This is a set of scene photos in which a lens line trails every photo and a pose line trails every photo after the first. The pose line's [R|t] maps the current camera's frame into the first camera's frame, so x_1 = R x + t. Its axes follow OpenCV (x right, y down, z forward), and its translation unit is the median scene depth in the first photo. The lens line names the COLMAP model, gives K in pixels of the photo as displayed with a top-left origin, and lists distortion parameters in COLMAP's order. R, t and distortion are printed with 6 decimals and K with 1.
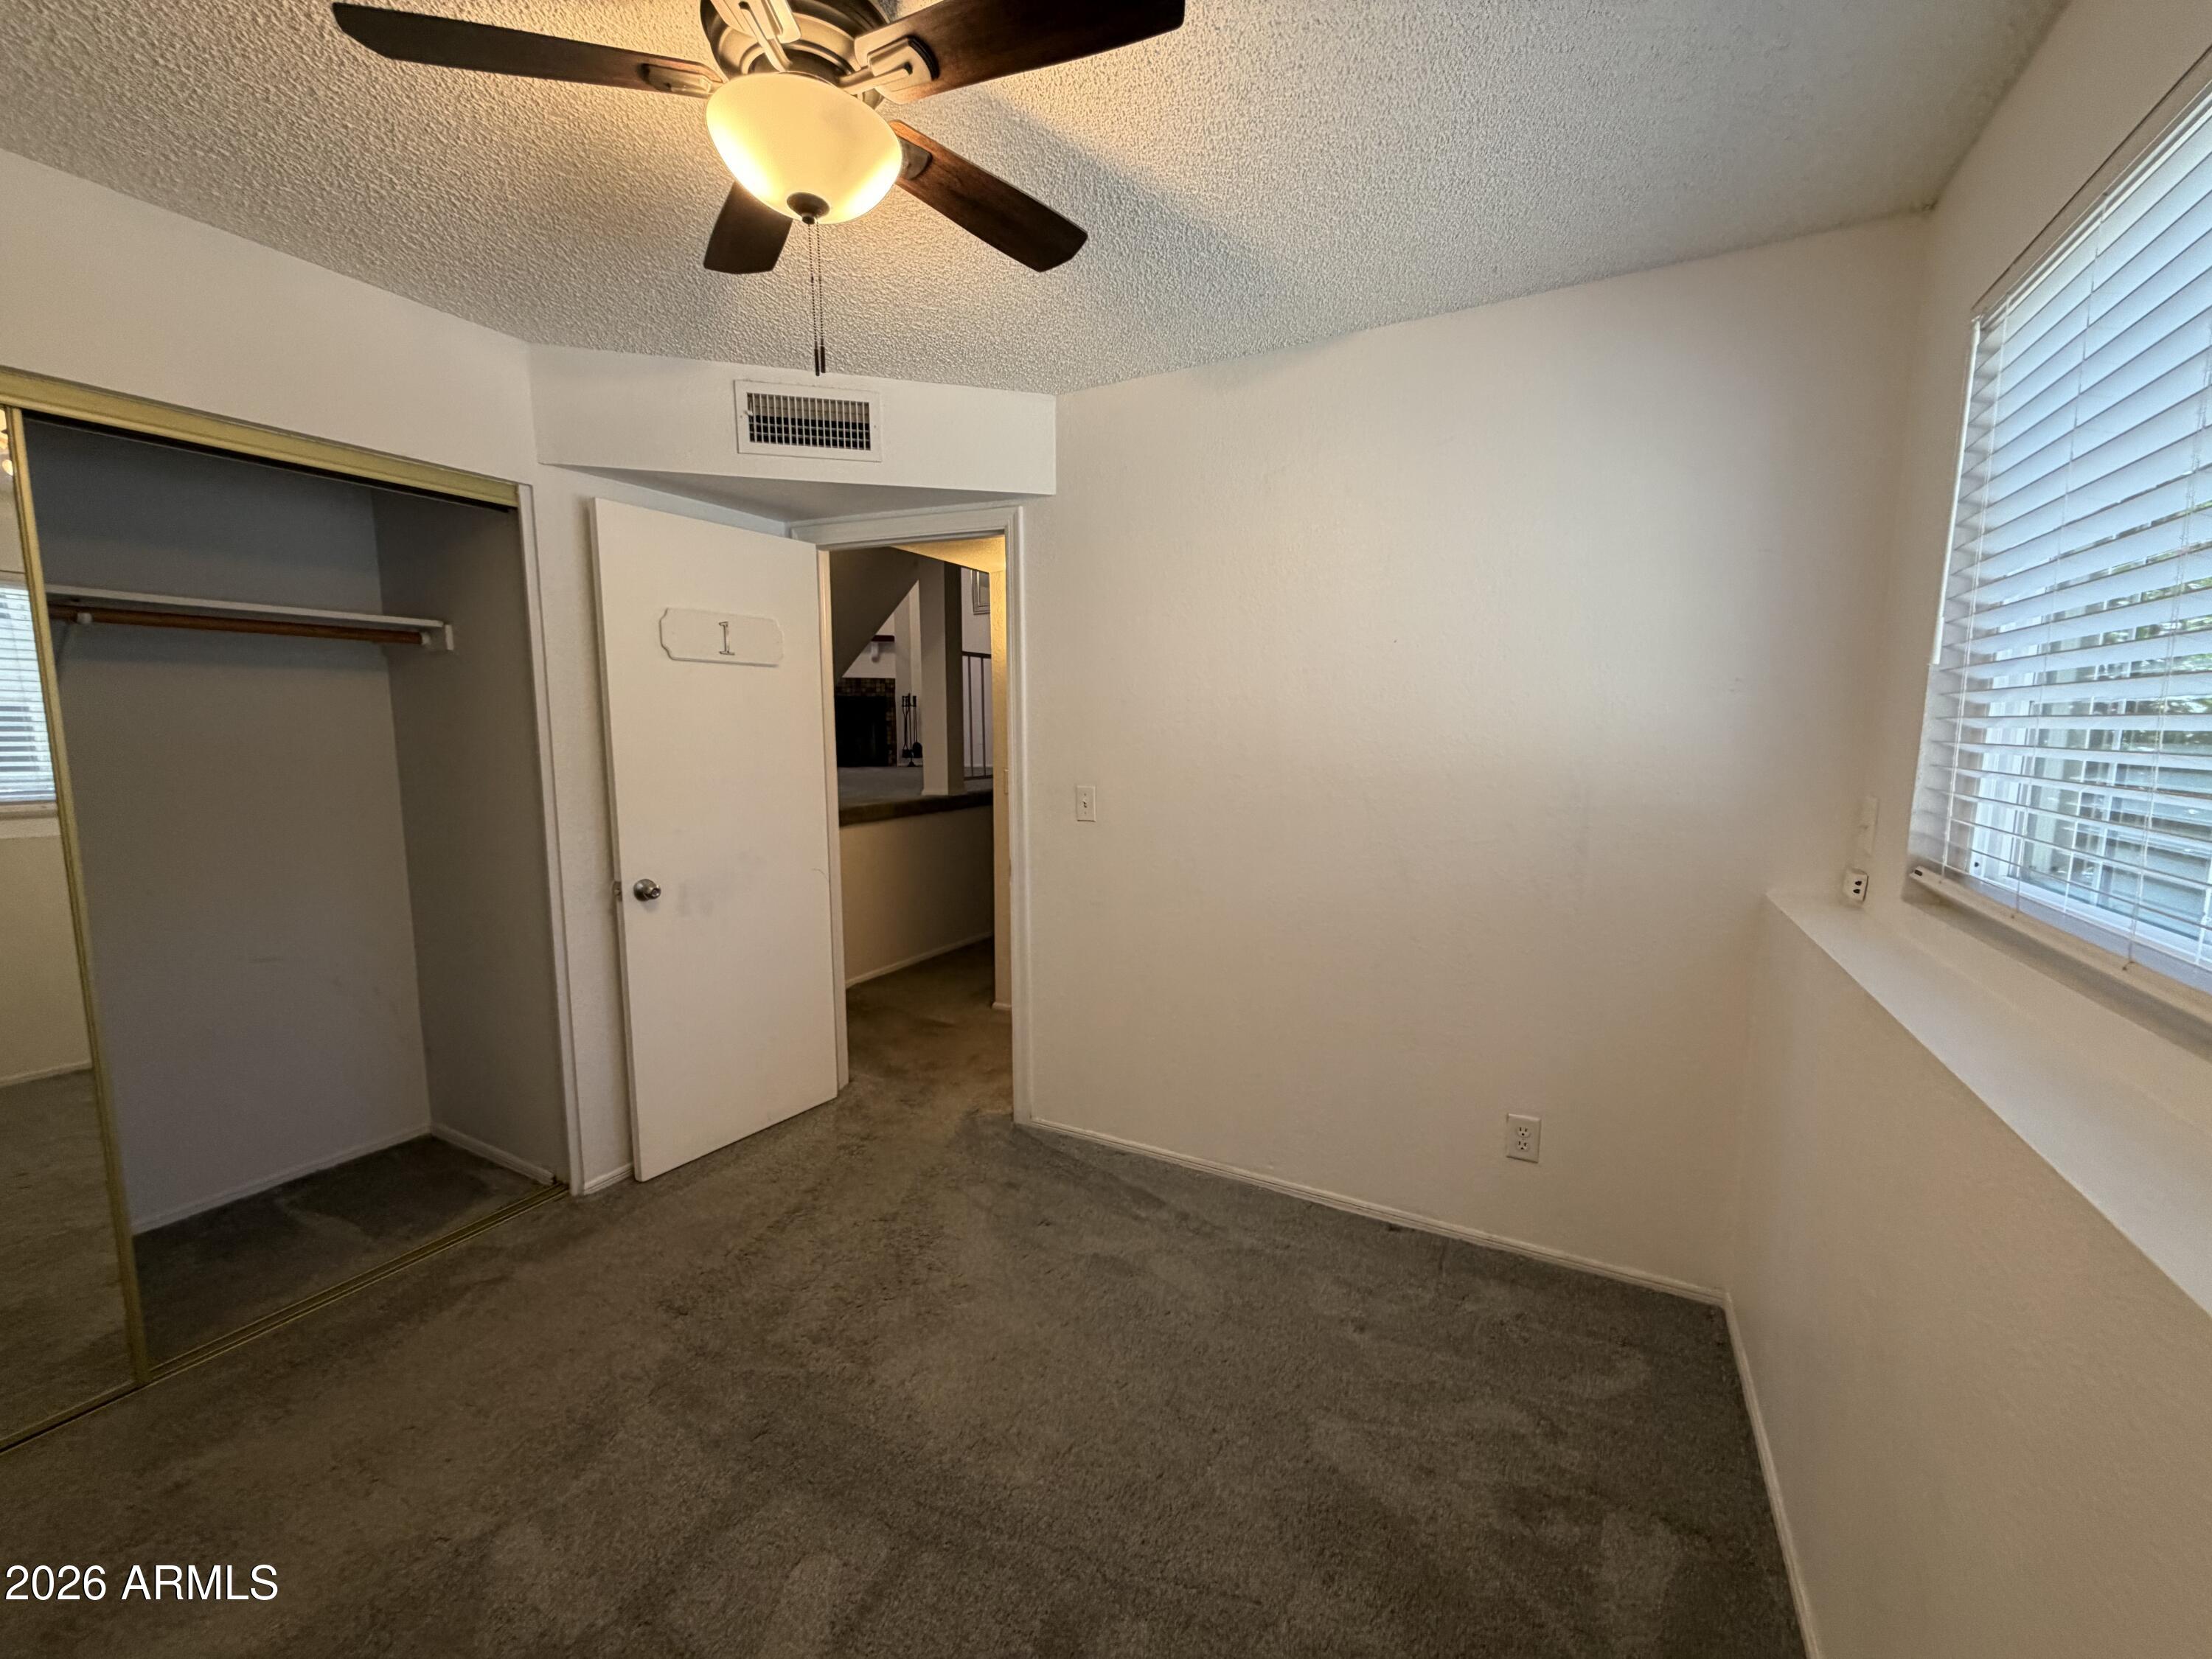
lens RADIAL K [[879.0, 0, 1101.7], [0, 879.0, 830.8], [0, 0, 1]] dist [-0.002526, 0.000106]
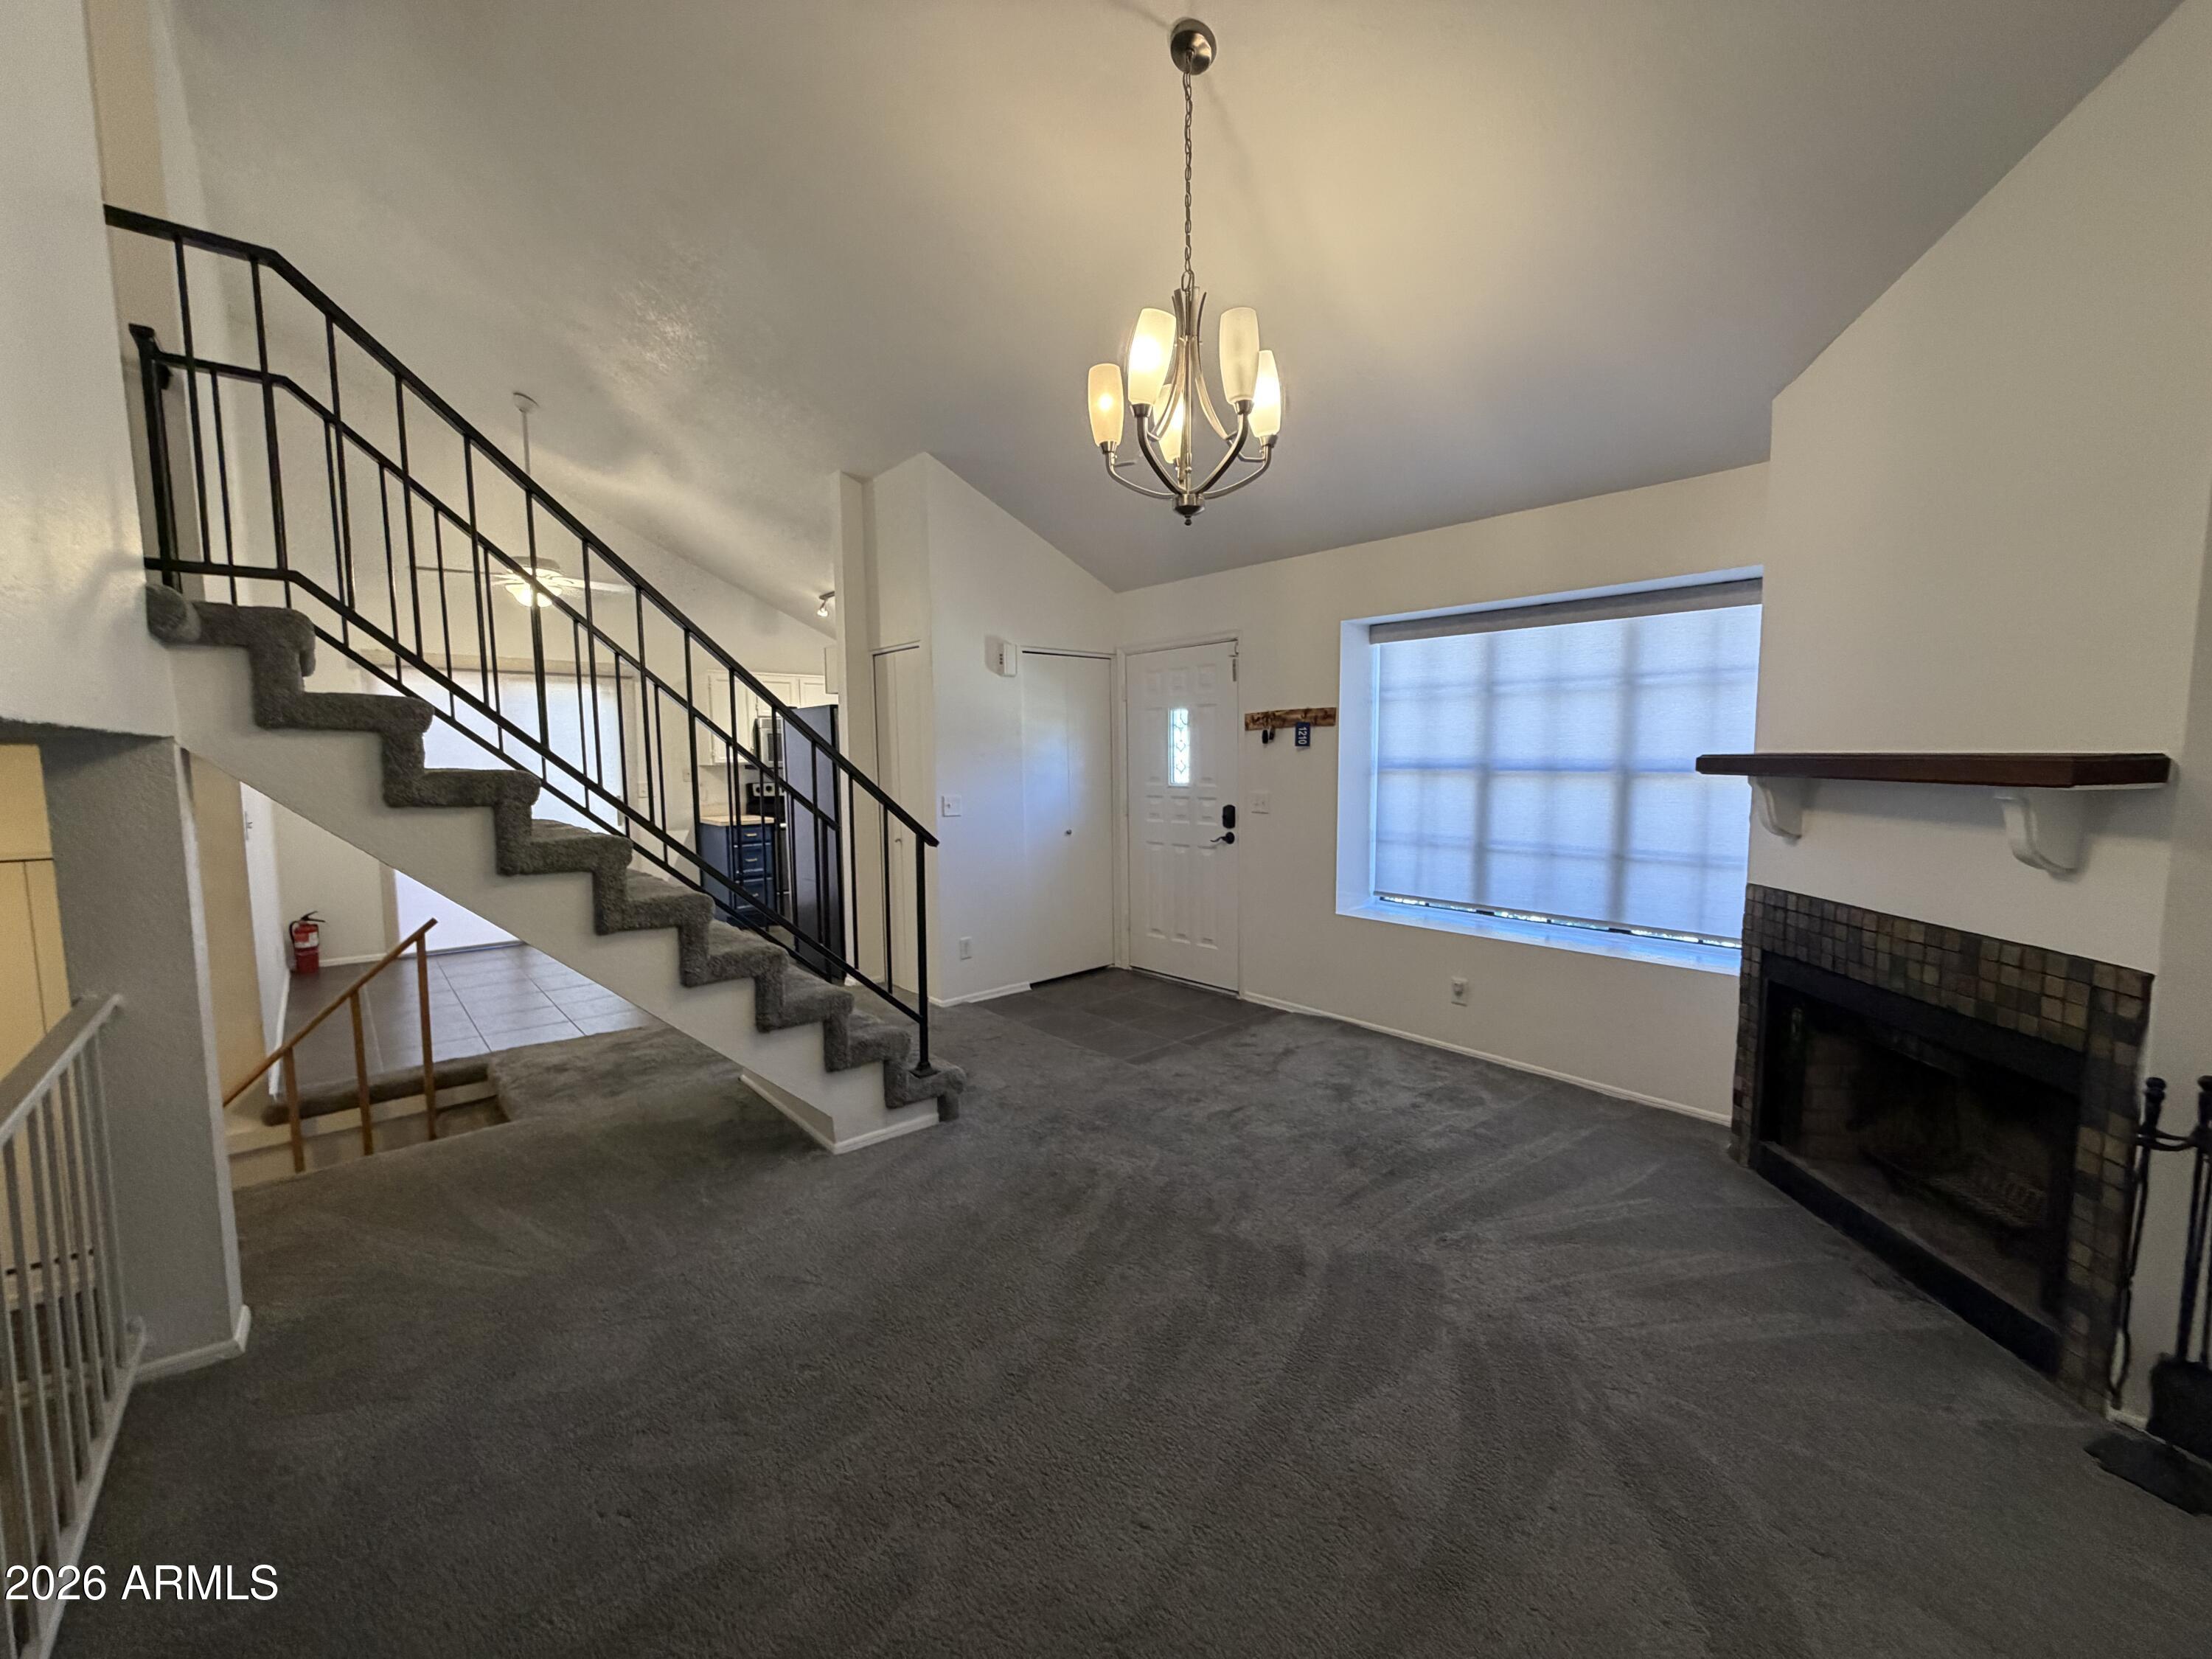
lens RADIAL K [[879.0, 0, 1101.7], [0, 879.0, 830.8], [0, 0, 1]] dist [-0.002526, 0.000106]
pose [[-0.319127, 0.089660, -0.943461, 0.007831], [-0.107113, 0.985724, 0.129907, -0.203089], [0.941640, 0.142514, -0.304967, 0.841214]]
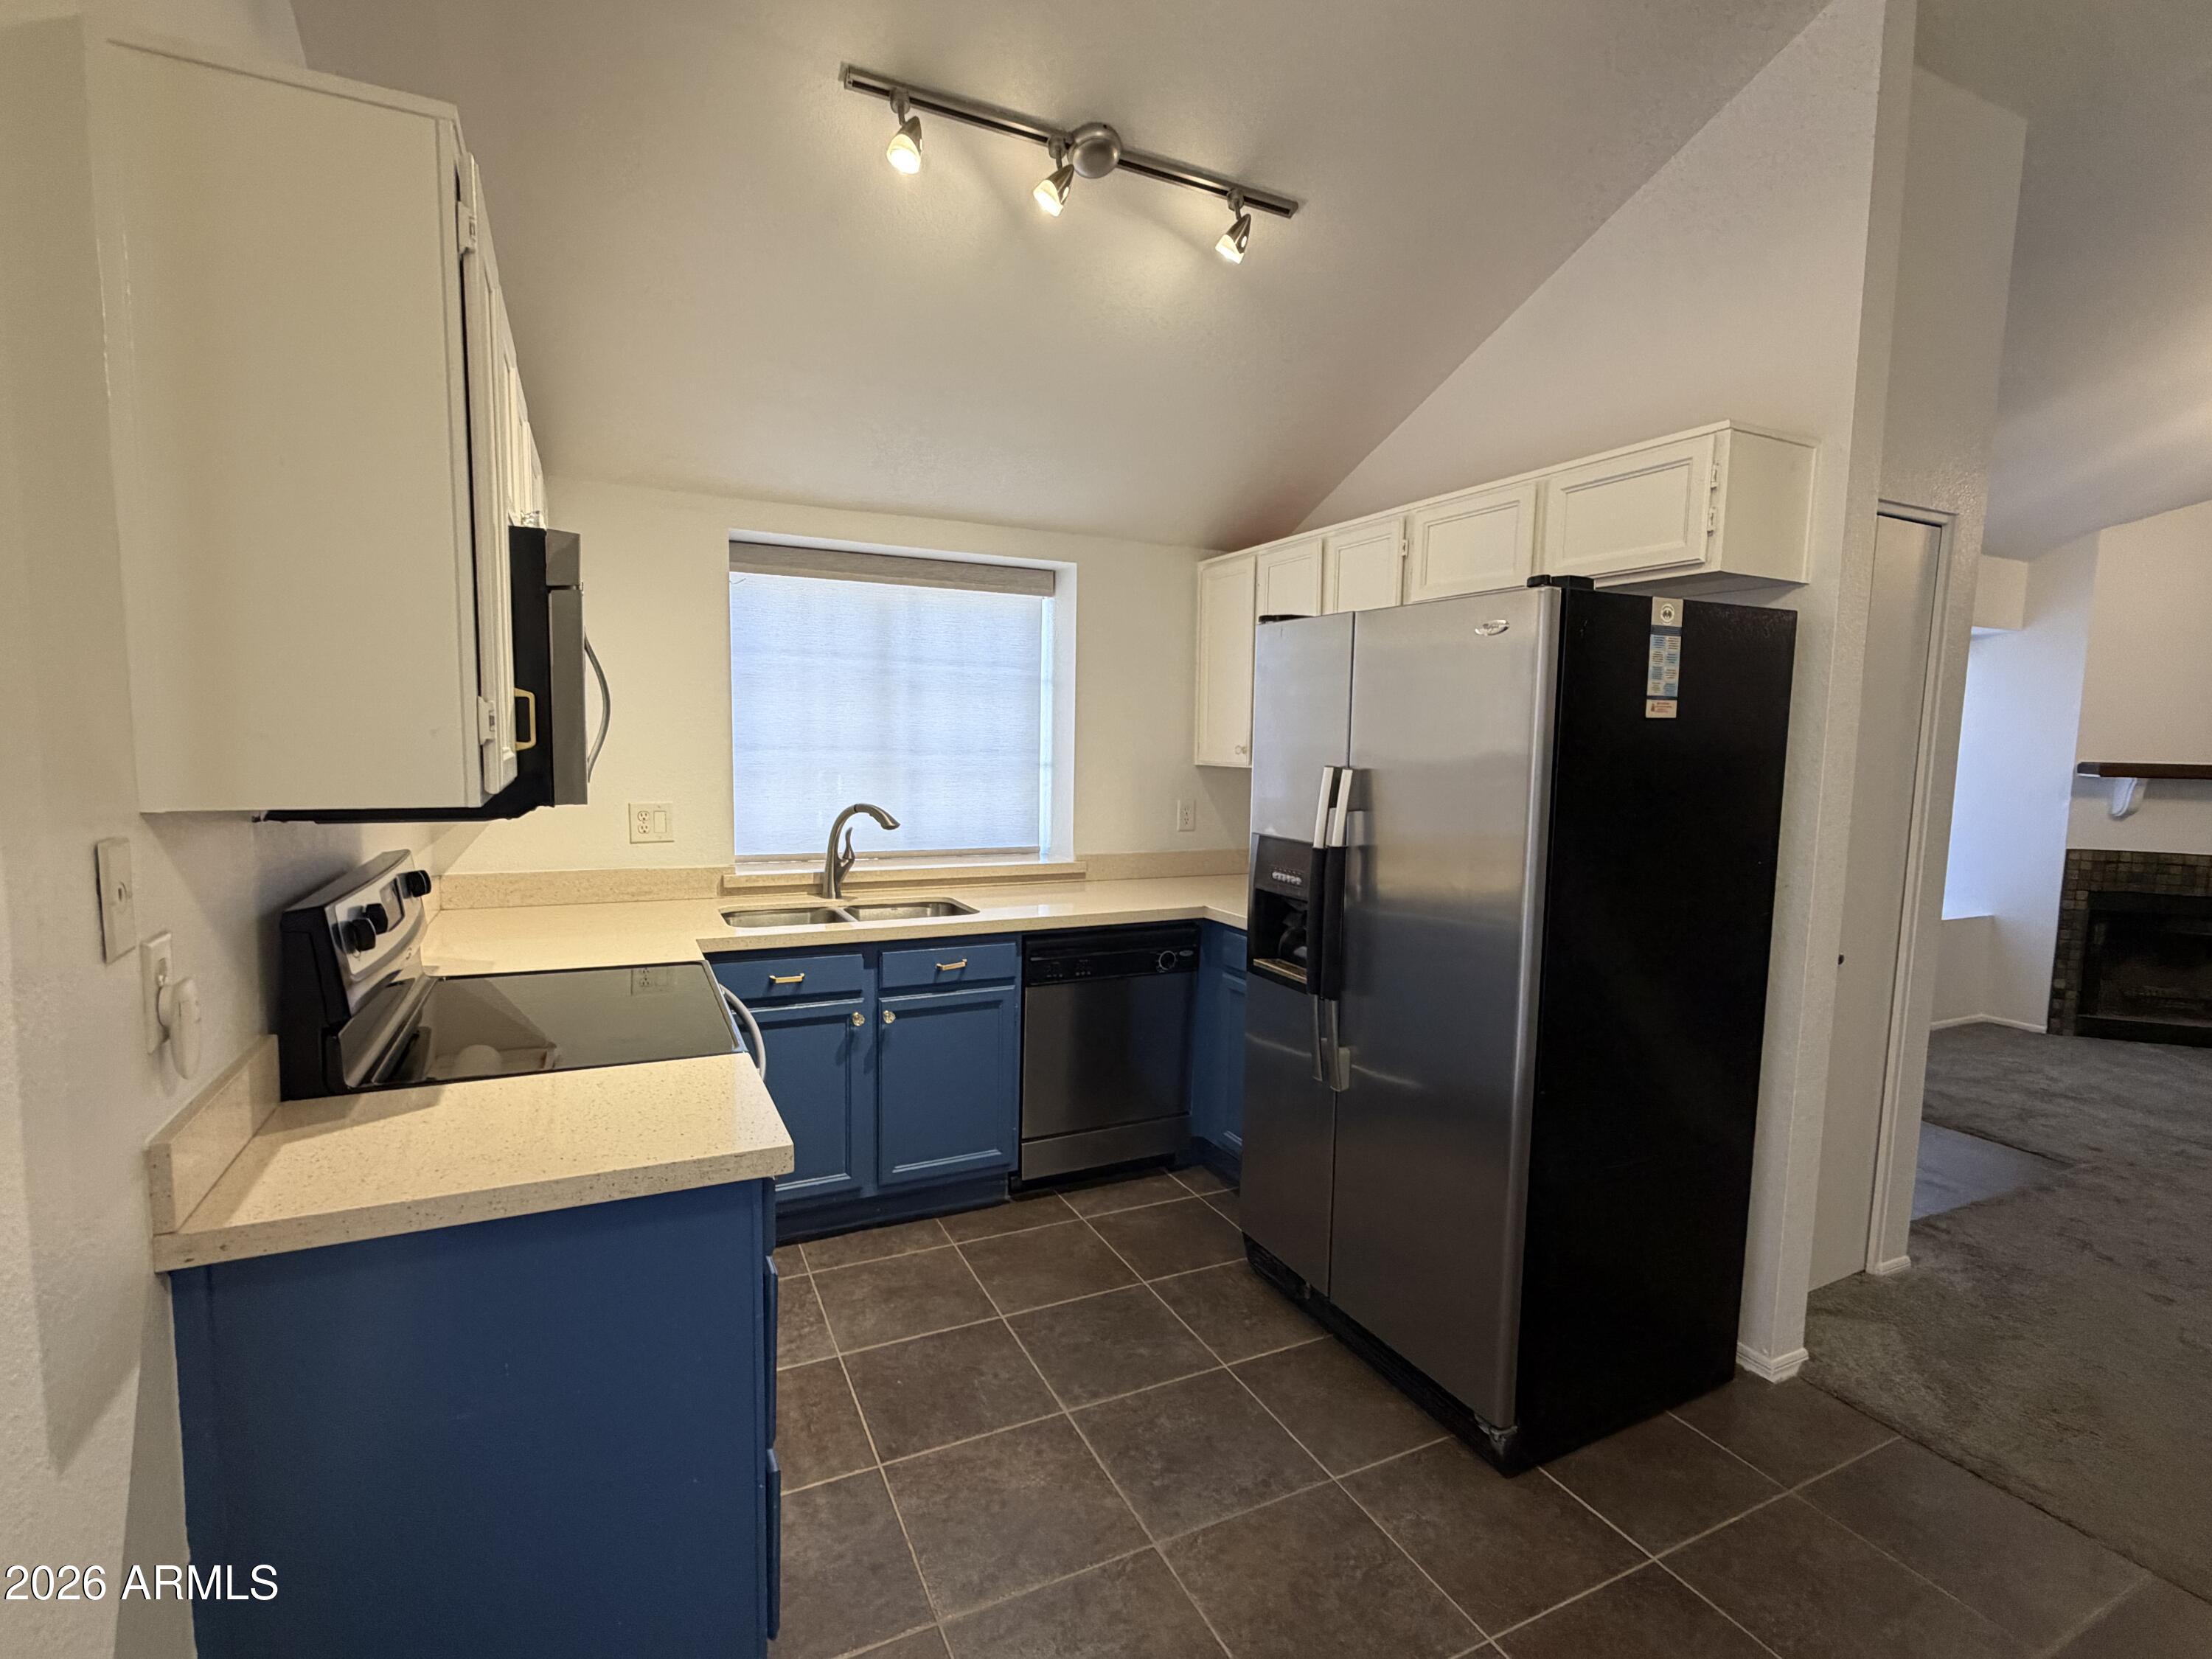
lens RADIAL K [[1046.4, 0, 1106.0], [0, 1046.4, 829.5], [0, 0, 1]] dist [0.001717, 0.000500]
pose [[0.824600, 0.071902, -0.561128, -0.467656], [-0.090701, 0.995862, -0.005681, -0.129677], [0.558398, 0.055579, 0.827709, 0.218114]]
